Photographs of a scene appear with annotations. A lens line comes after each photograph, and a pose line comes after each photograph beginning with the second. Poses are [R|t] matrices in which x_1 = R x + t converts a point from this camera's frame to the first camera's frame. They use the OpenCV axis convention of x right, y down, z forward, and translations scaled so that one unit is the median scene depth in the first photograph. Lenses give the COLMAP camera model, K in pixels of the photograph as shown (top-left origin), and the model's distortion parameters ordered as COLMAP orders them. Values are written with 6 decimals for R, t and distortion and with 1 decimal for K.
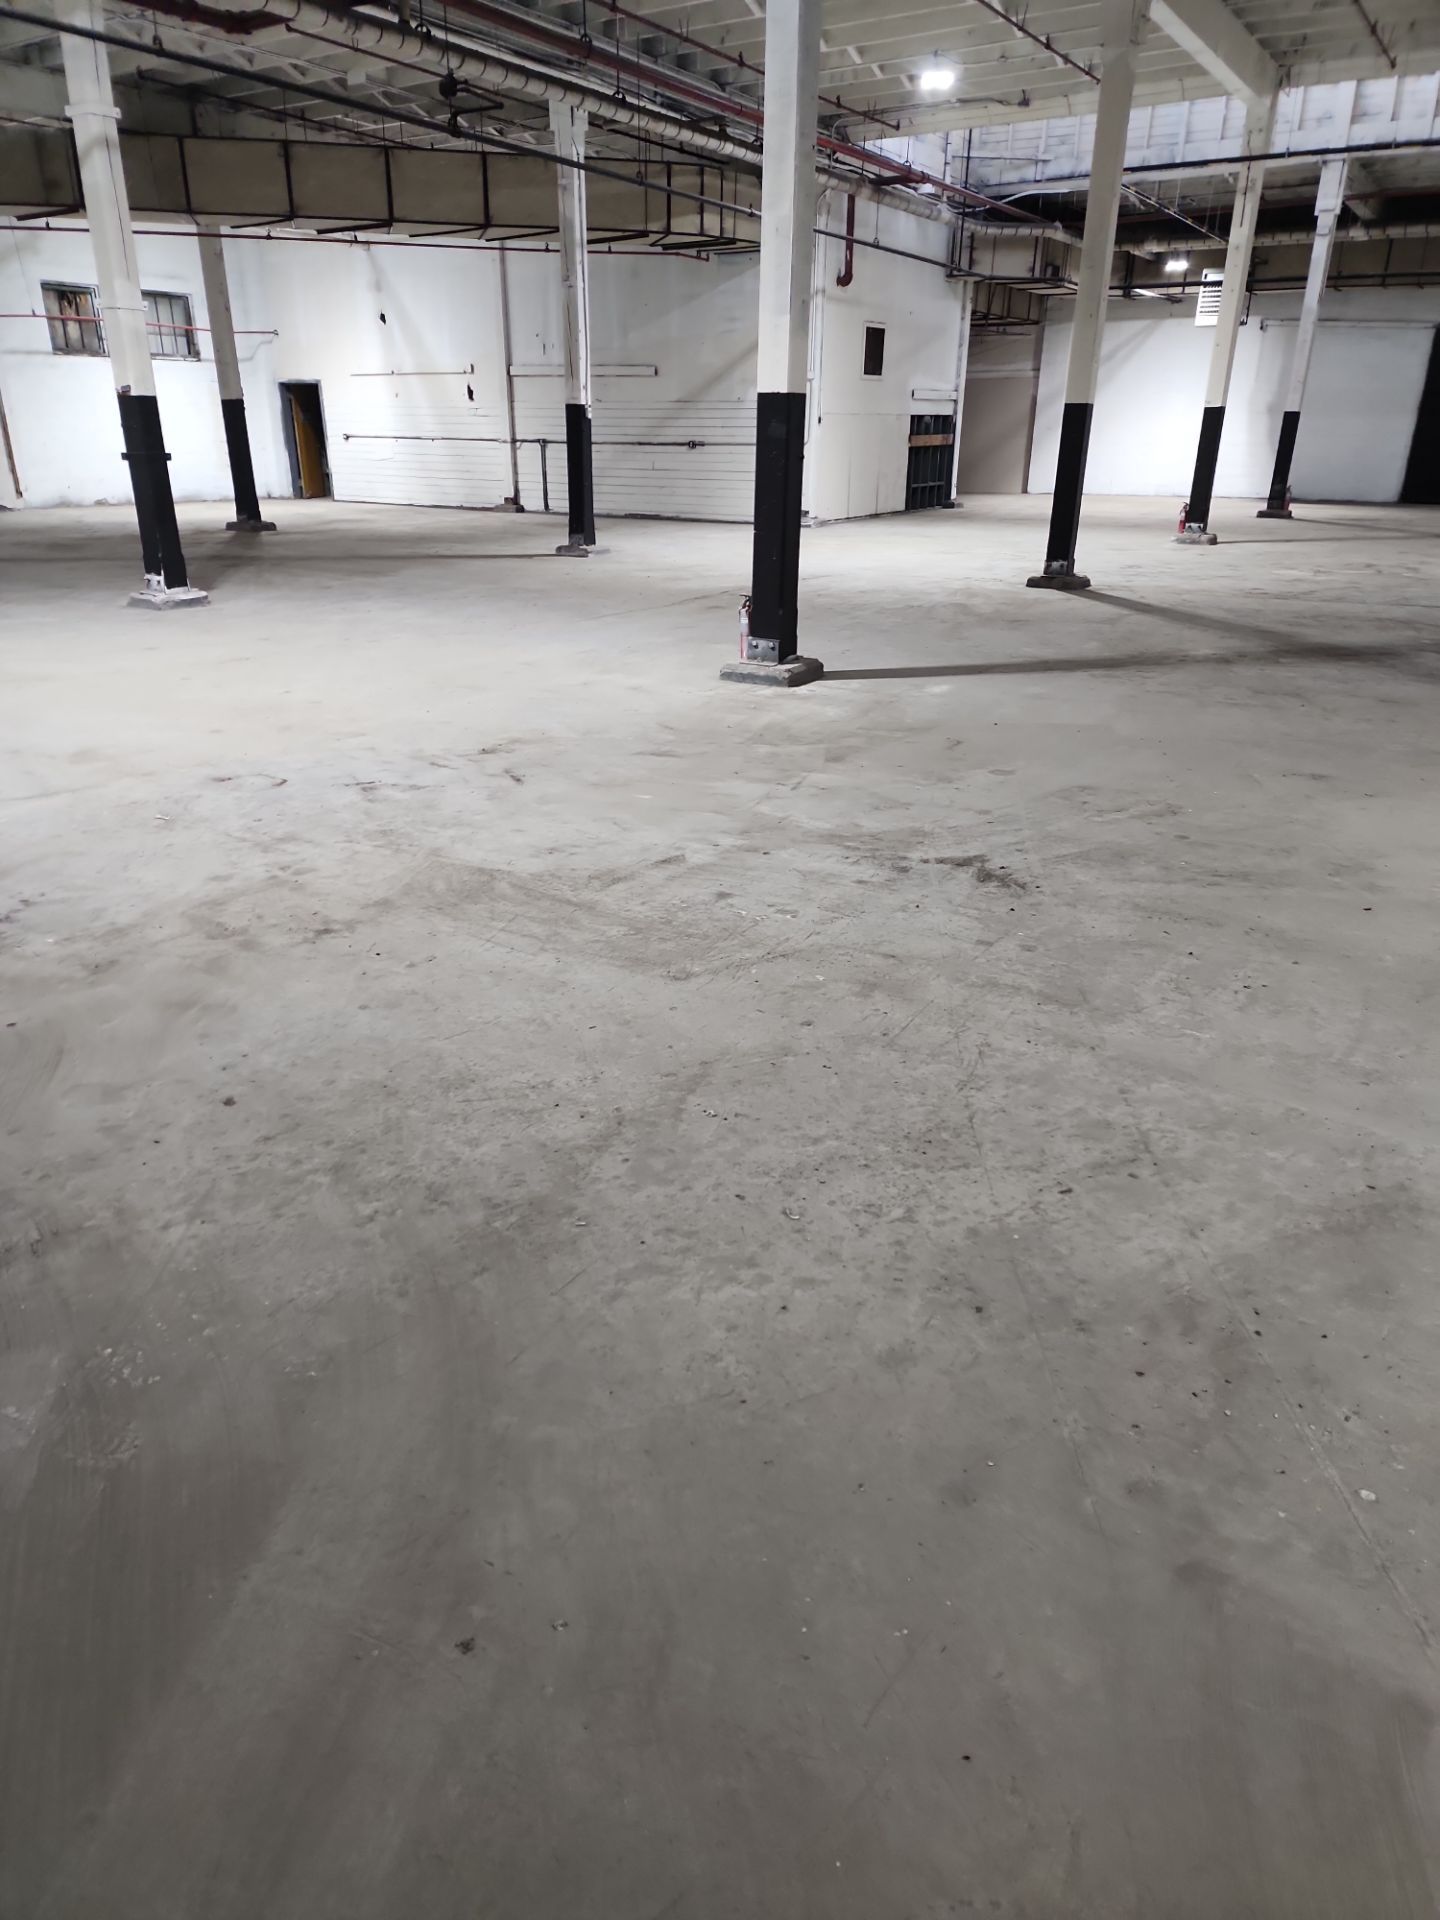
lens RADIAL K [[1251.8, 0, 720.0], [0, 1251.8, 960.0], [0, 0, 1]] dist [0.102751, -0.096935]
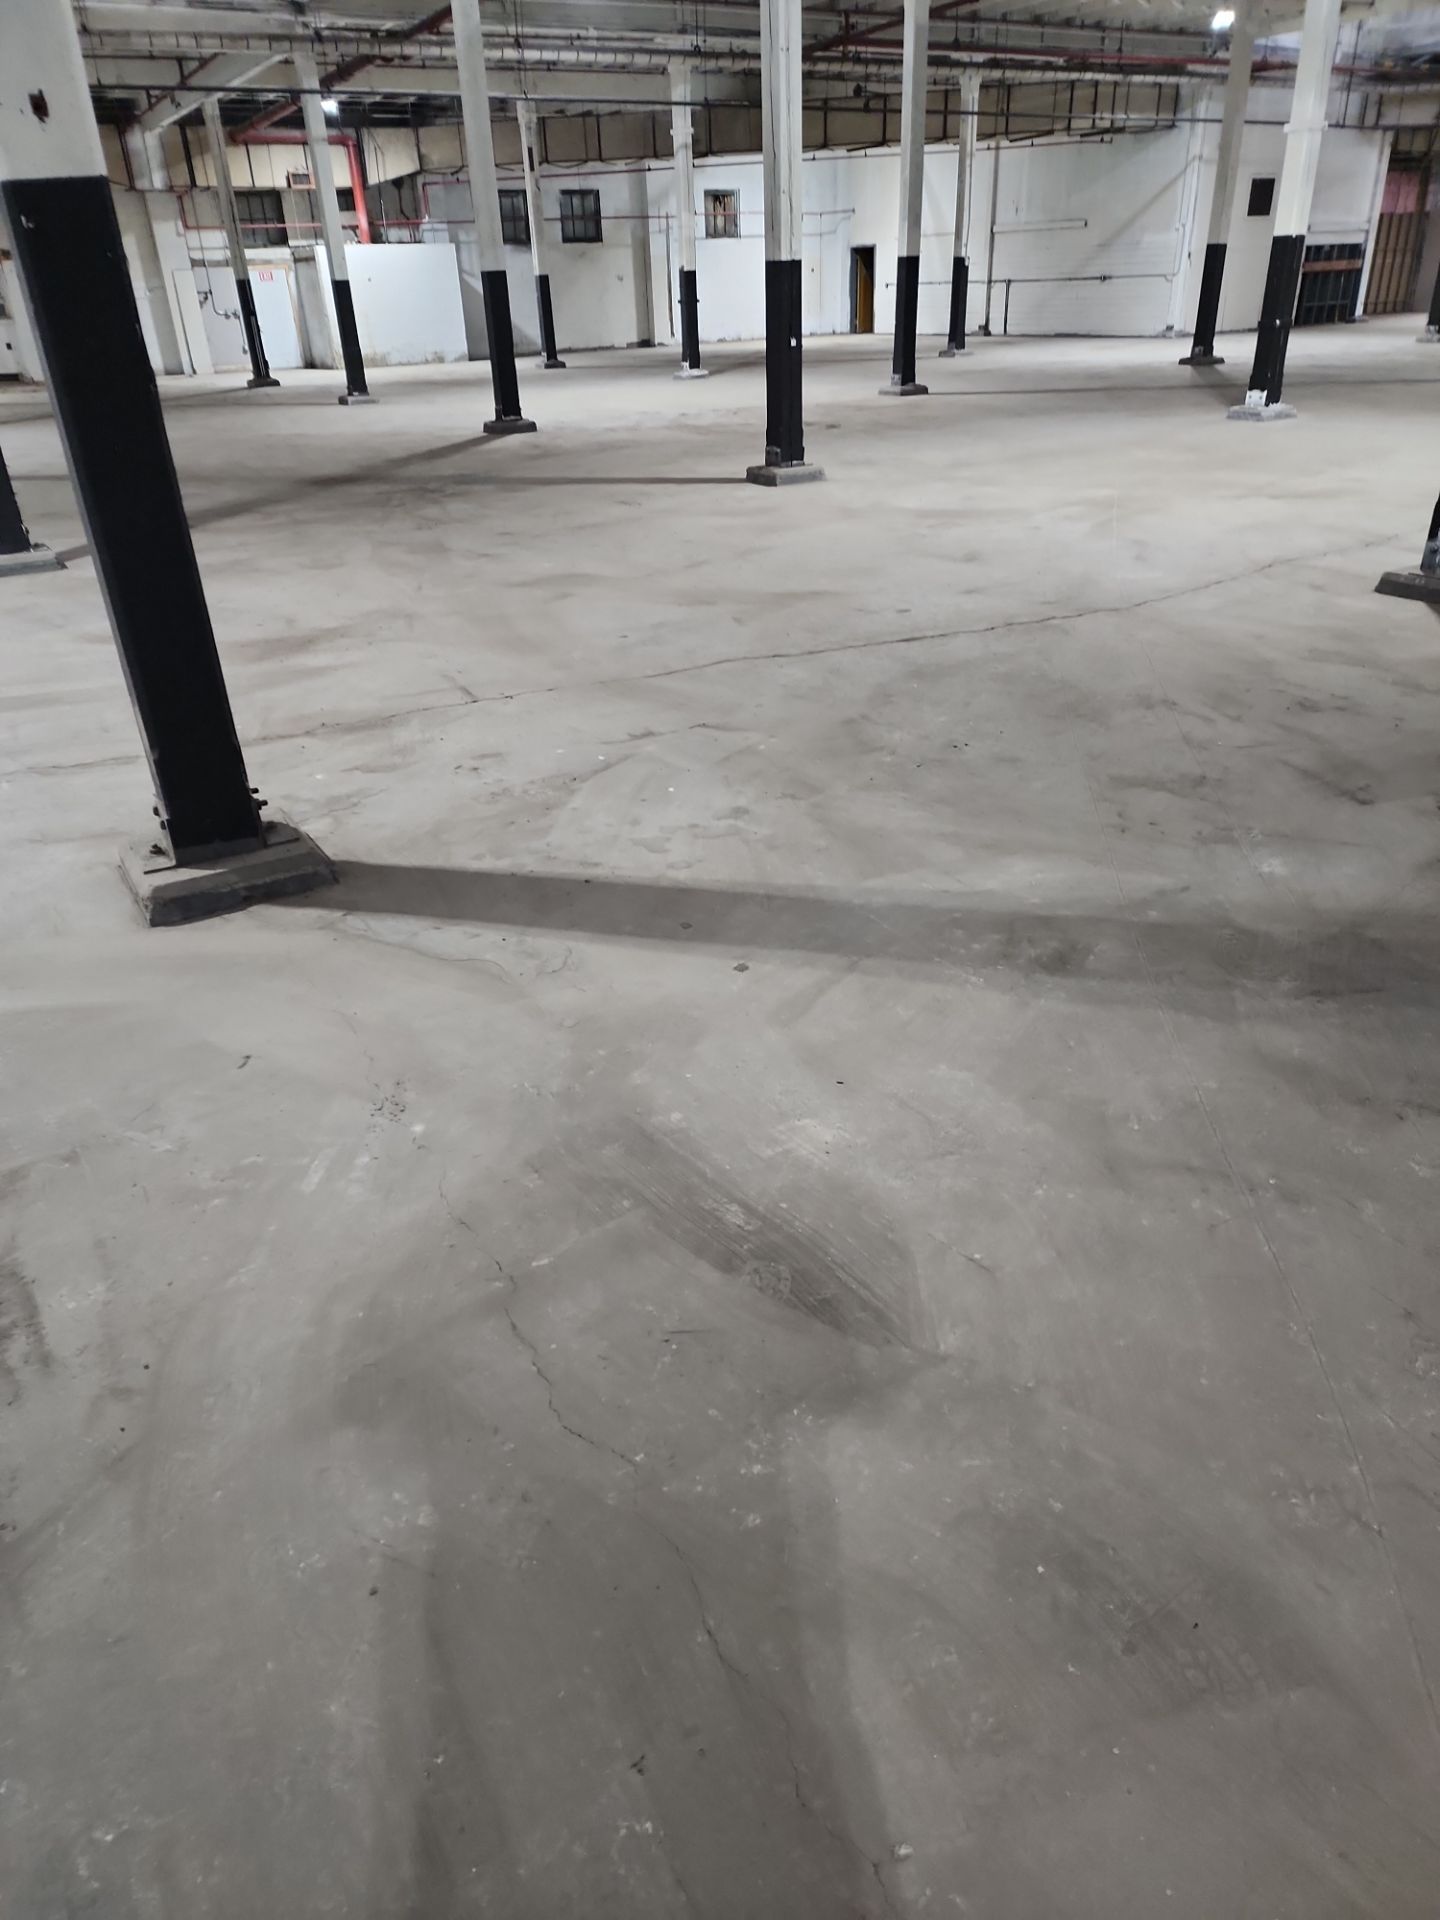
lens RADIAL K [[1394.5, 0, 723.4], [0, 1394.5, 1026.0], [0, 0, 1]] dist [0.086653, -0.096328]
pose [[0.876780, 0.190680, -0.441472, 0.436351], [-0.148862, 0.980555, 0.127874, 0.236885], [0.457270, -0.046399, 0.888117, -0.553089]]
